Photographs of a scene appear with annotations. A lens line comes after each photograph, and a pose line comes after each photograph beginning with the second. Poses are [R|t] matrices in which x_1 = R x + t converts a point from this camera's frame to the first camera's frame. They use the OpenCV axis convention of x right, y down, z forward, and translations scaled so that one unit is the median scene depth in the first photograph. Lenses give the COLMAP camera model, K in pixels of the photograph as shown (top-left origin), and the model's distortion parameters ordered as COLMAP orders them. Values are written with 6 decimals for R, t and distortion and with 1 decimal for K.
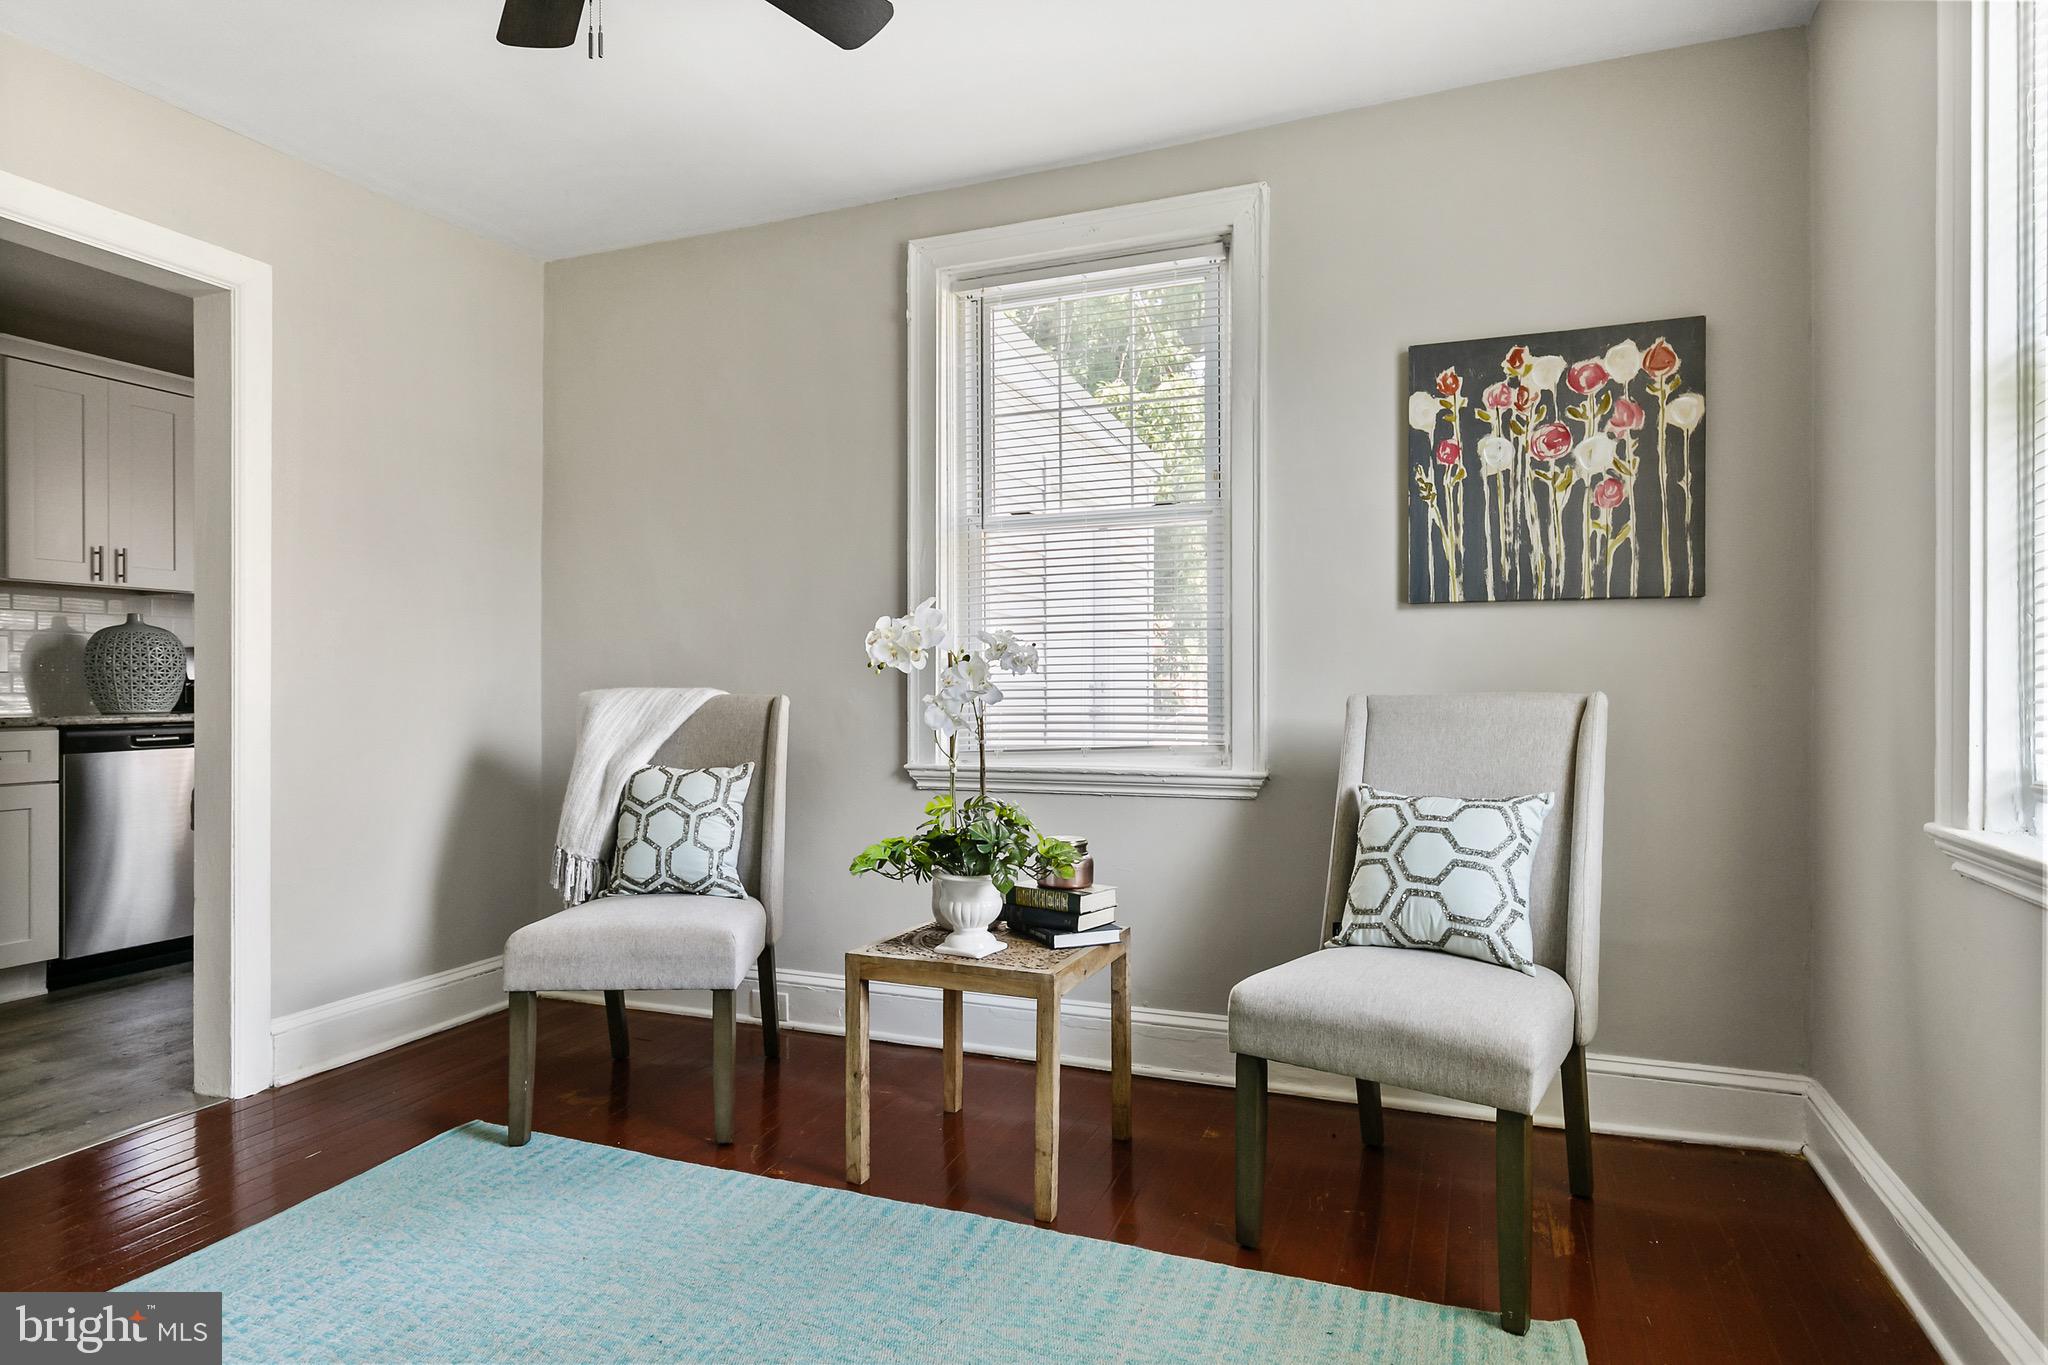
lens RADIAL K [[1098.2, 0, 1024.0], [0, 1098.2, 682.5], [0, 0, 1]] dist [0.002554, -0.021761]
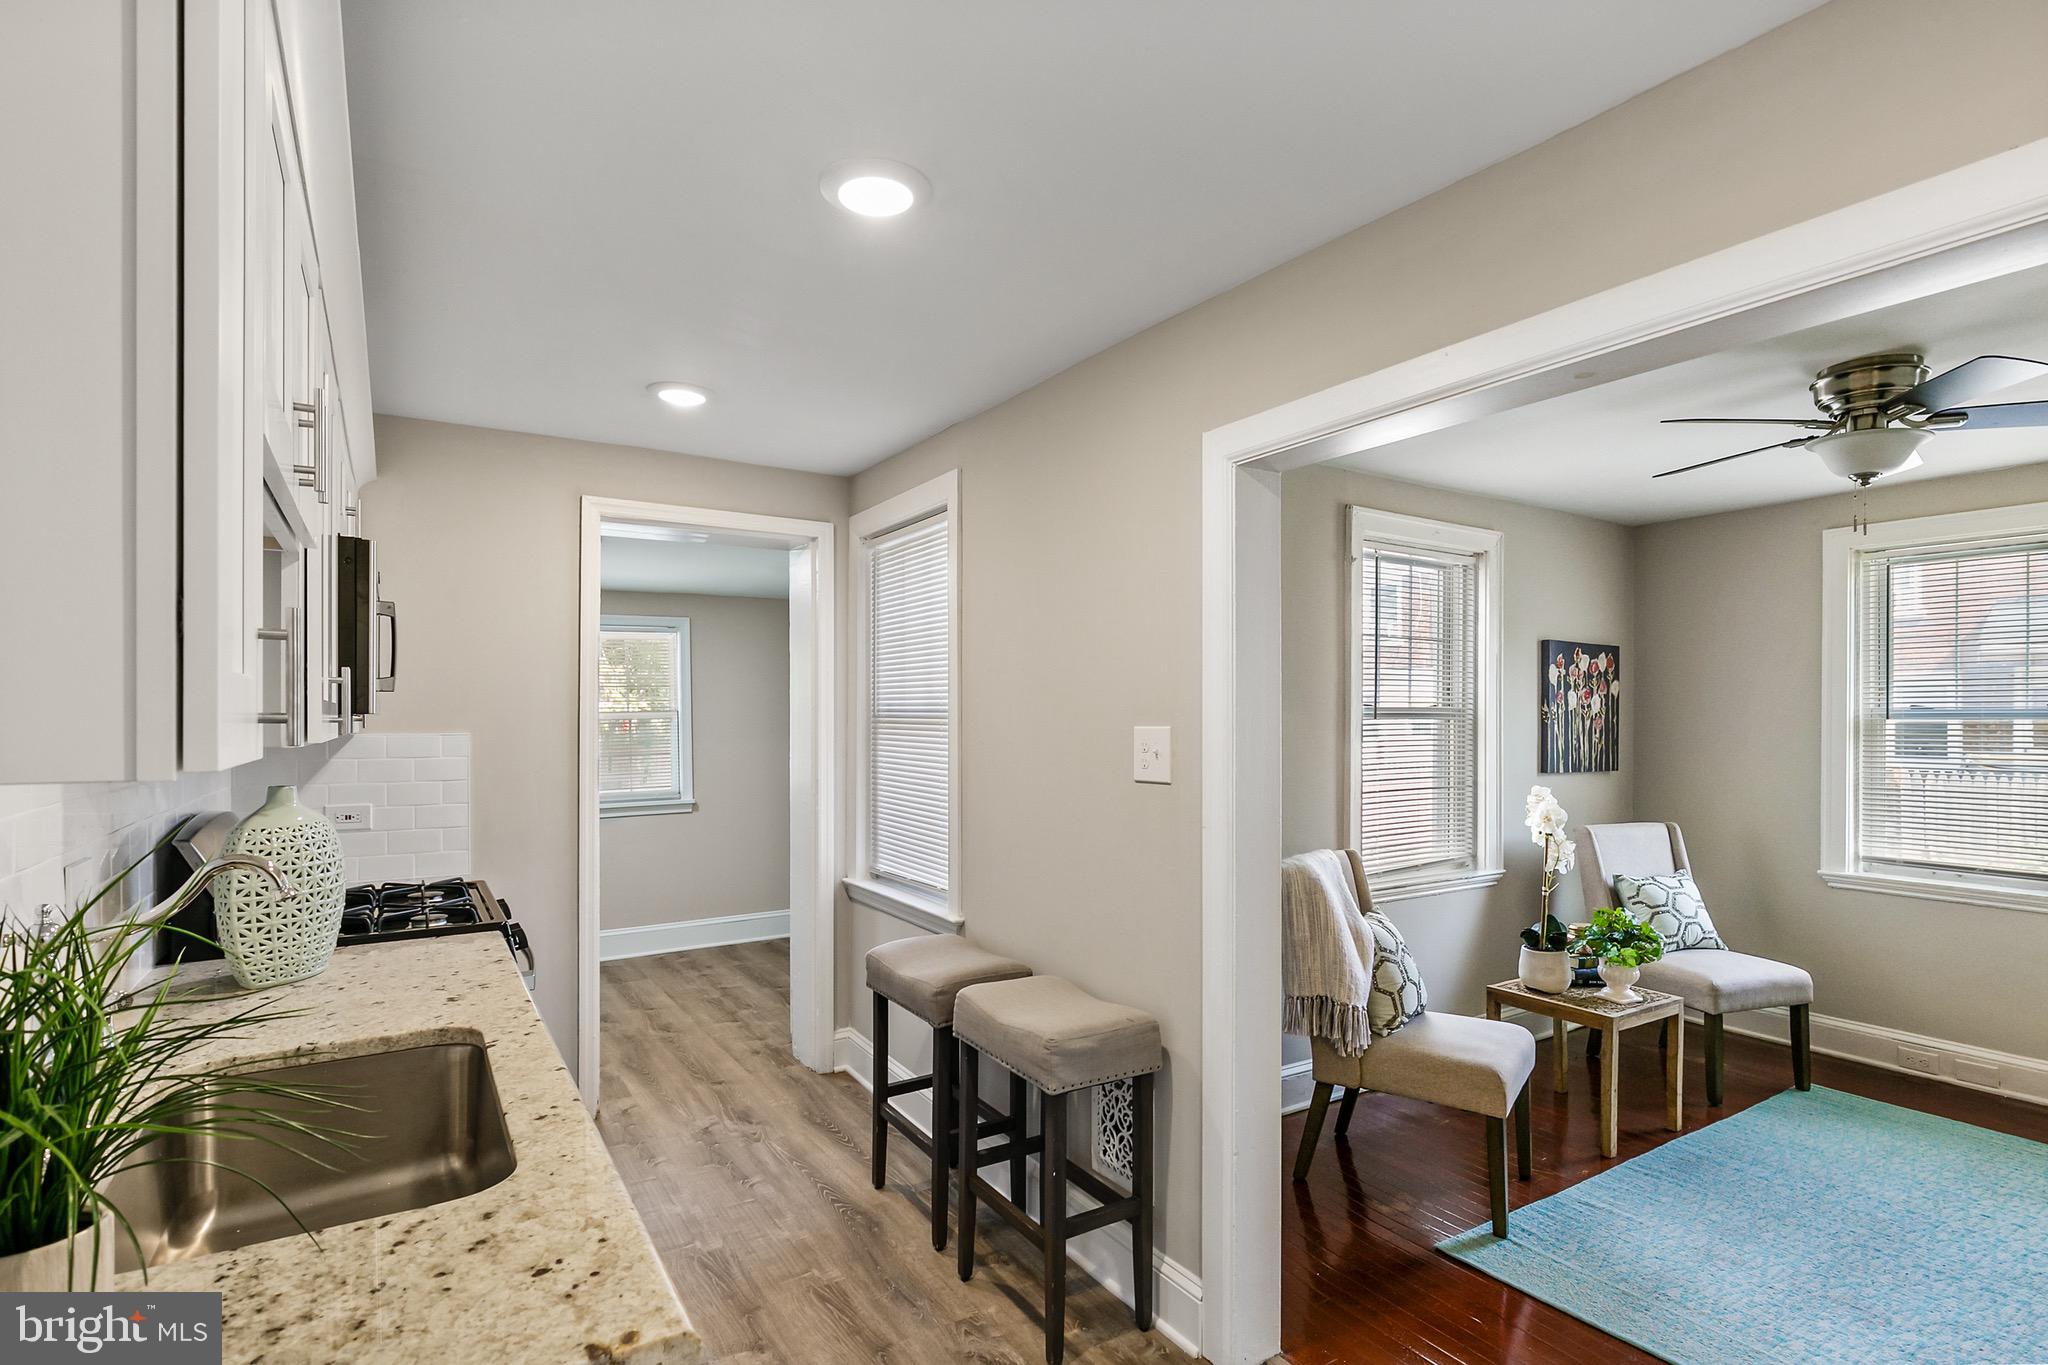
lens RADIAL K [[1006.6, 0, 1021.7], [0, 1006.6, 724.8], [0, 0, 1]] dist [-0.006450, -0.000093]
pose [[0.584223, 0.001524, 0.811592, -1.694930], [-0.008560, 0.999954, 0.004285, -0.164534], [-0.811548, -0.009451, 0.584209, 0.756465]]
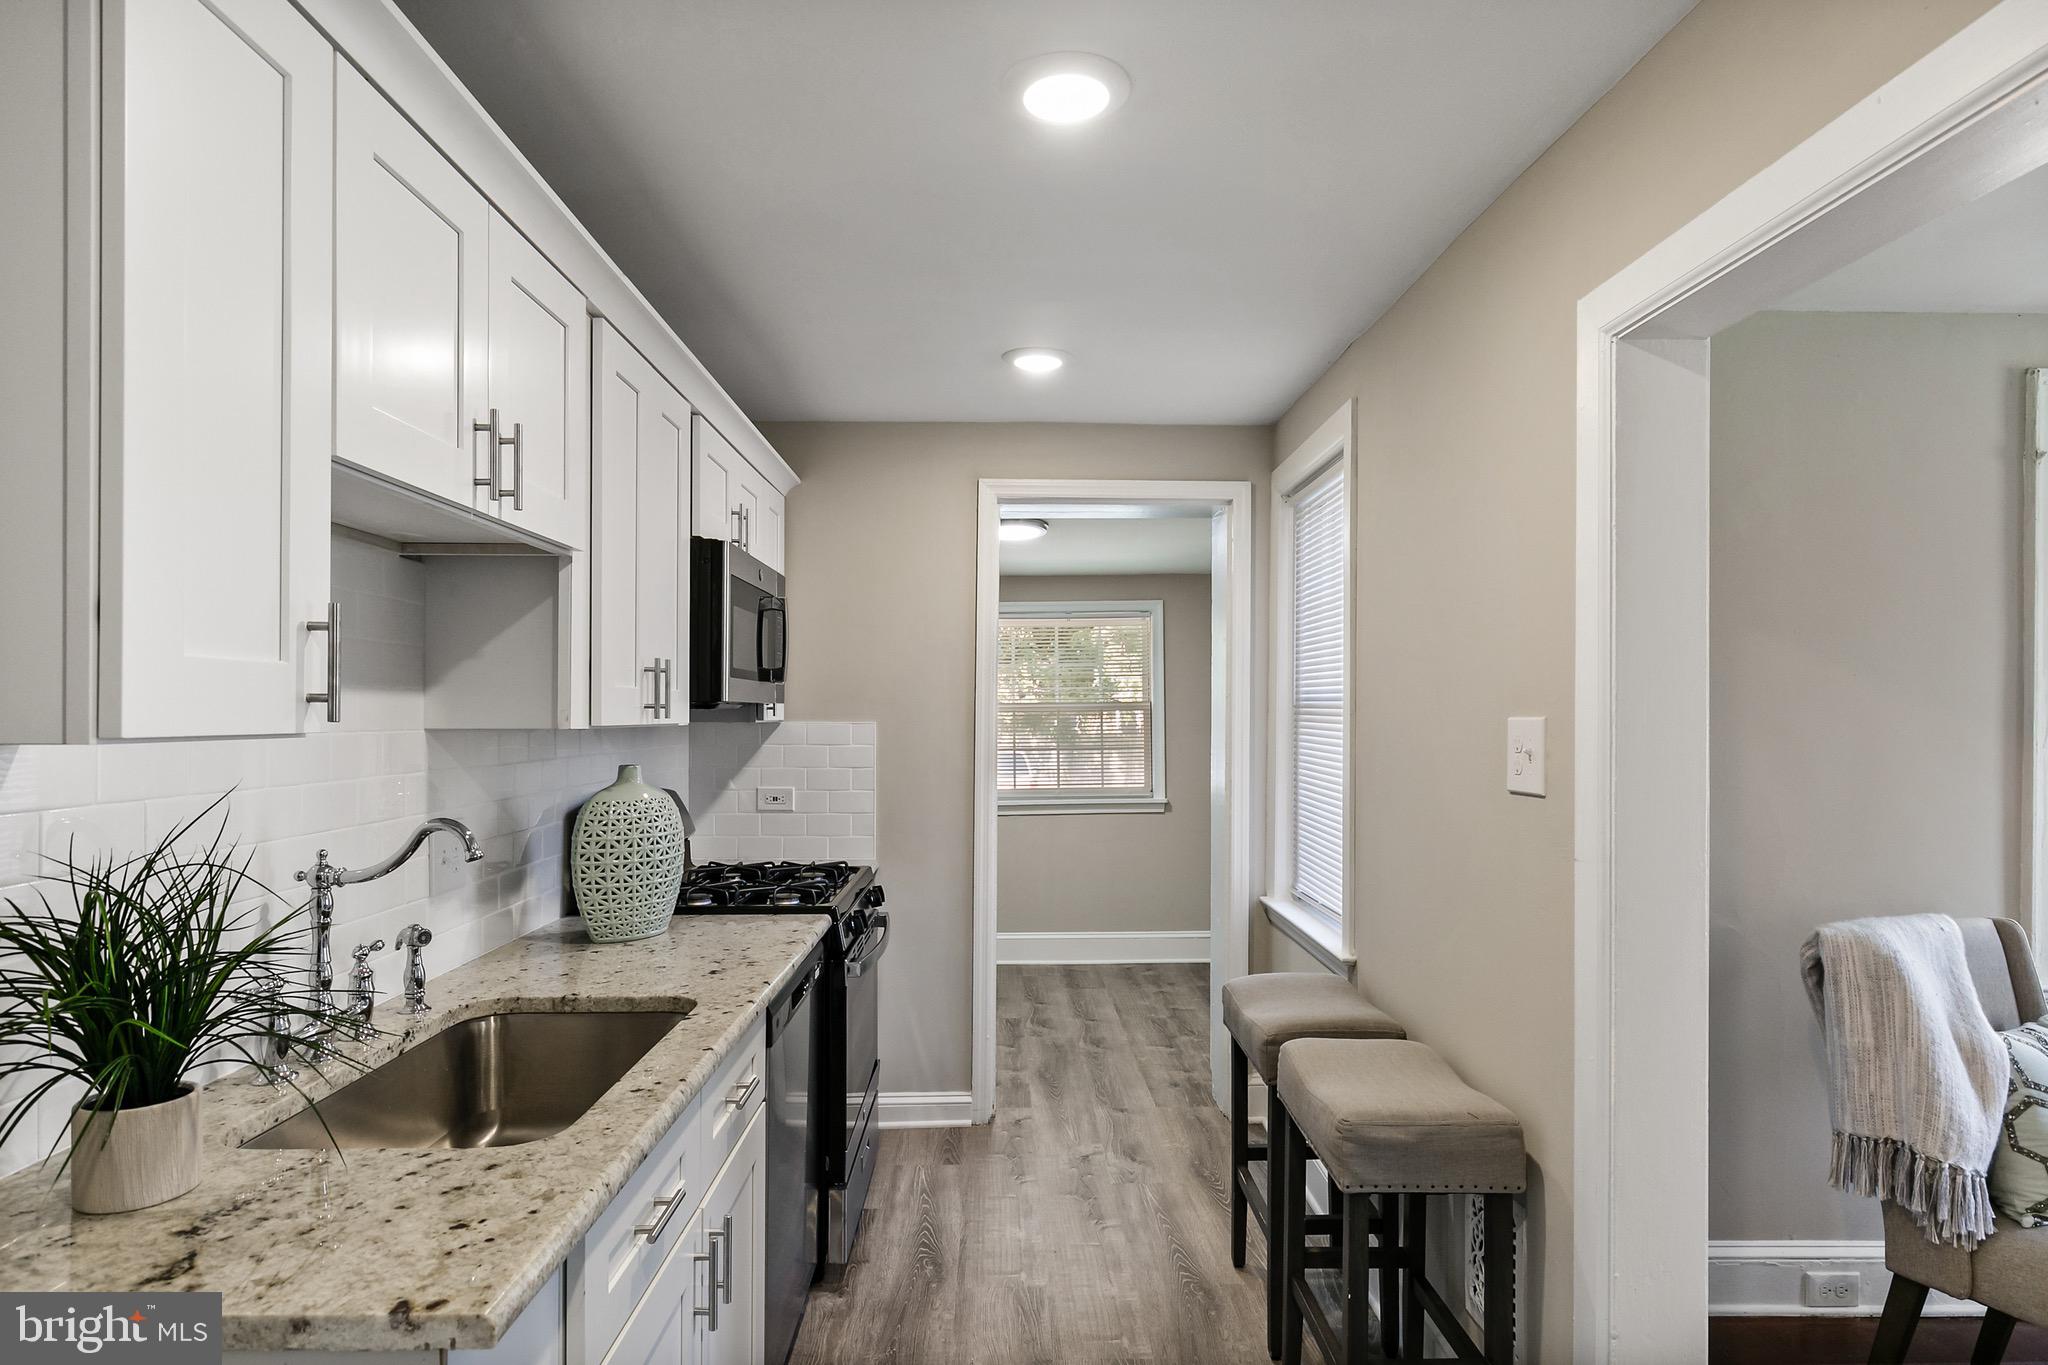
lens RADIAL K [[1143.7, 0, 1021.6], [0, 1143.7, 713.3], [0, 0, 1]] dist [0.002392, 0.000062]
pose [[0.918155, 0.009135, 0.396116, -1.473370], [-0.011574, 0.999926, 0.003768, -0.161428], [-0.396052, -0.008044, 0.918193, 0.623901]]
